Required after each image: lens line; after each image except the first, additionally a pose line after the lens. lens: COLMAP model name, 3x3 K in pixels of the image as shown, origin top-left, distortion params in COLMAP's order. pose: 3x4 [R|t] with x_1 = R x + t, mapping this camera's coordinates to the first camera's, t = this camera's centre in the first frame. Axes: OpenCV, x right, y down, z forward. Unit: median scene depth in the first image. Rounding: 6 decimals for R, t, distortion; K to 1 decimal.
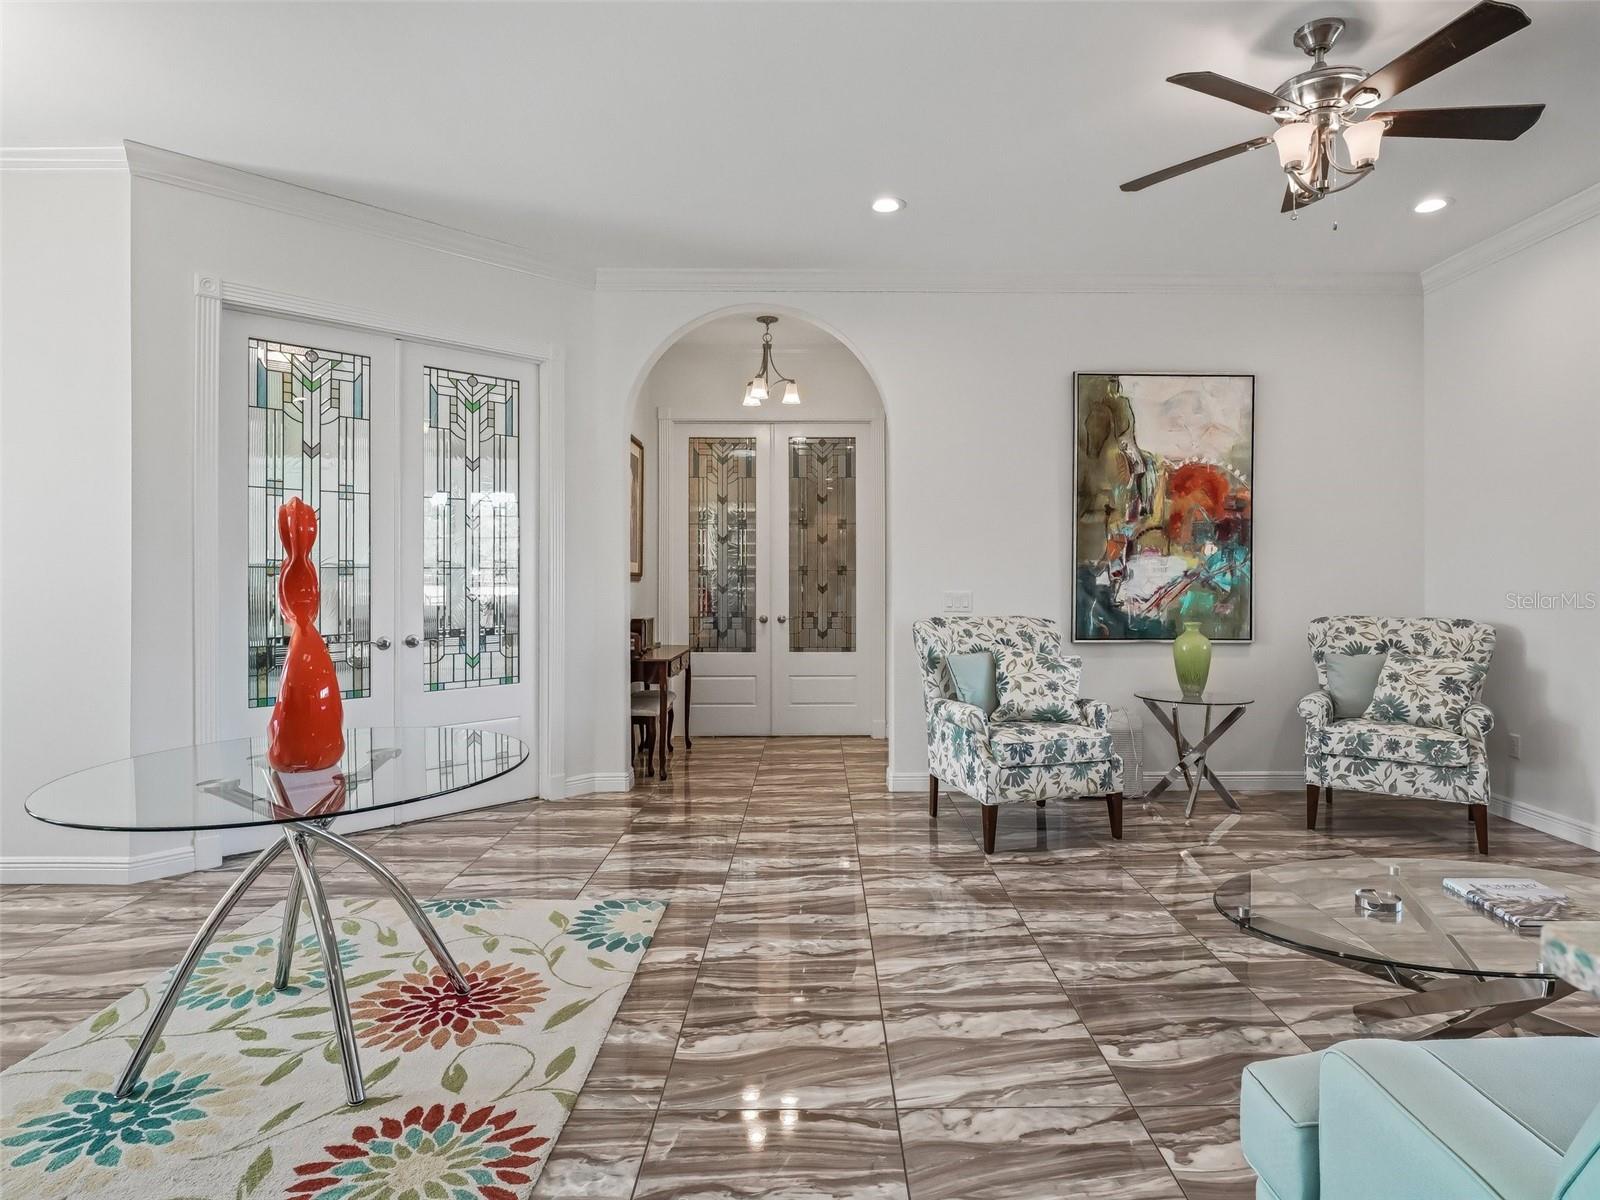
lens RADIAL K [[927.6, 0, 800.0], [0, 927.6, 600.0], [0, 0, 1]] dist [-0.005312, -0.000932]
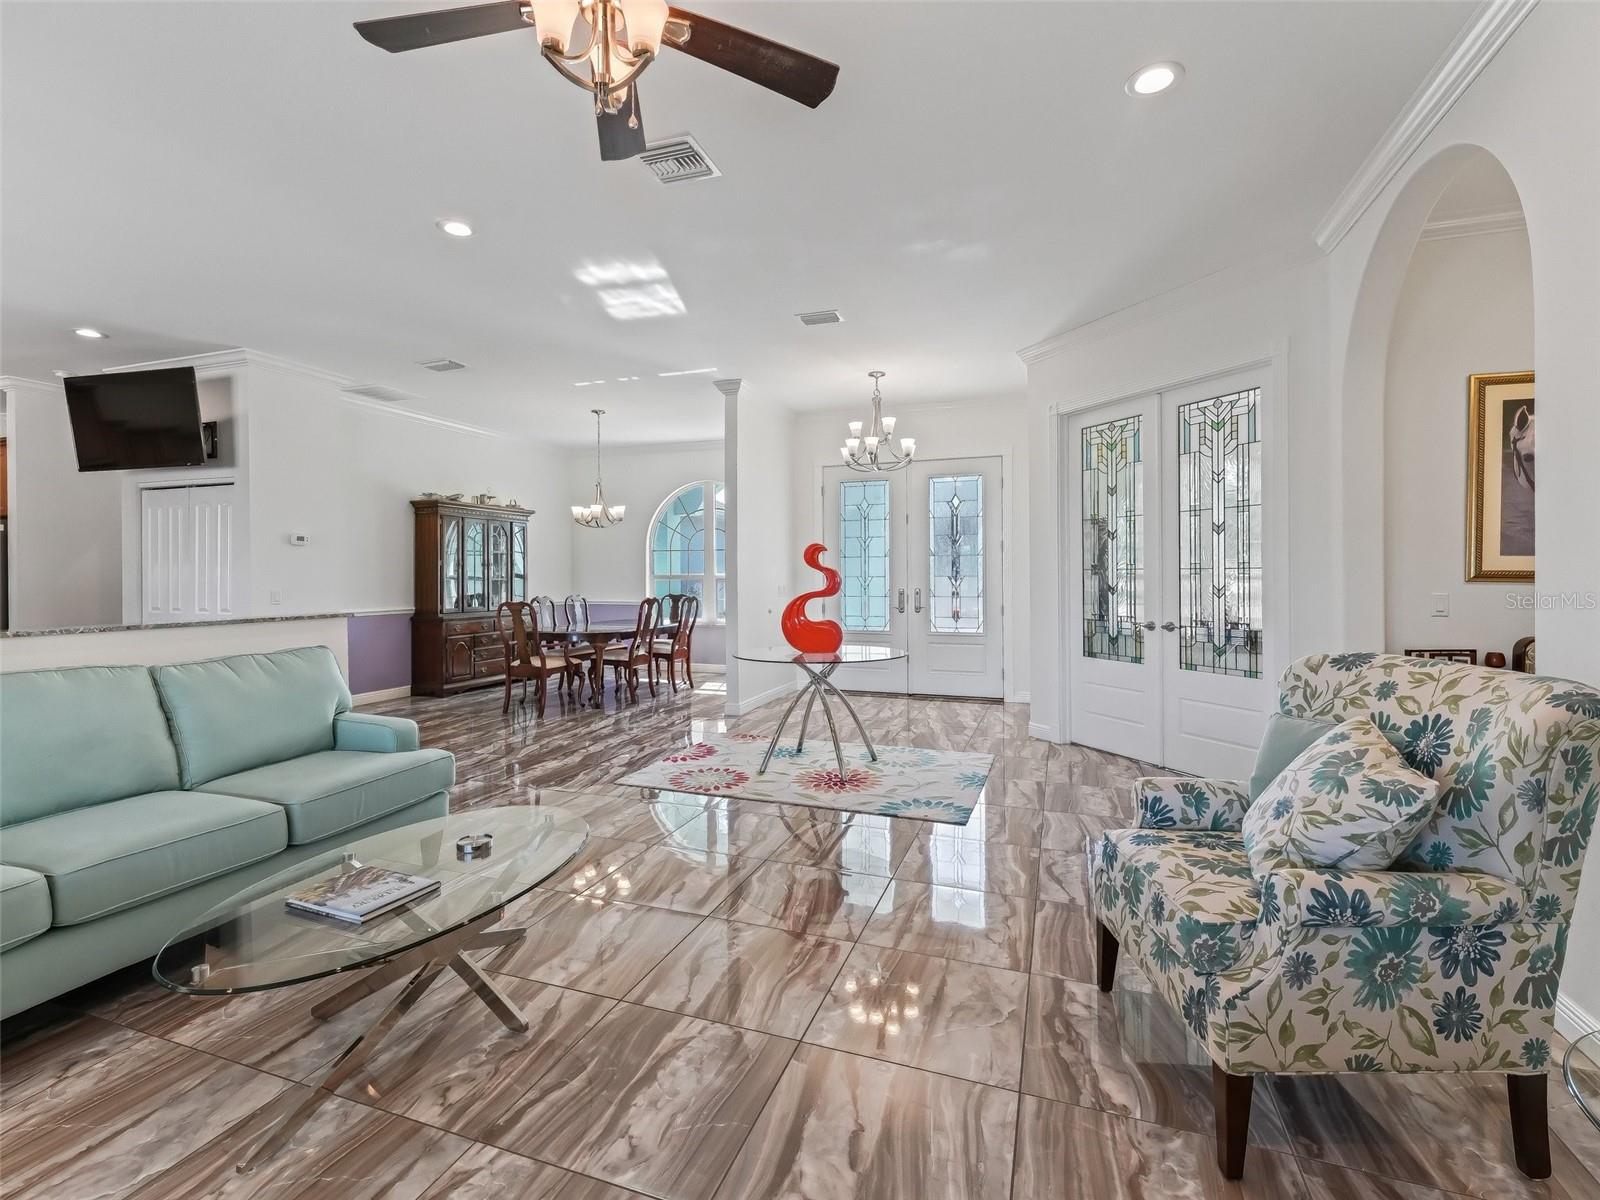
lens RADIAL K [[720.7, 0, 804.8], [0, 720.7, 591.2], [0, 0, 1]] dist [0.000240, 0.000036]
pose [[-0.337951, 0.024541, -0.940844, 0.814955], [-0.022185, 0.999175, 0.034031, -0.030656], [0.940902, 0.032373, -0.337127, 1.026874]]
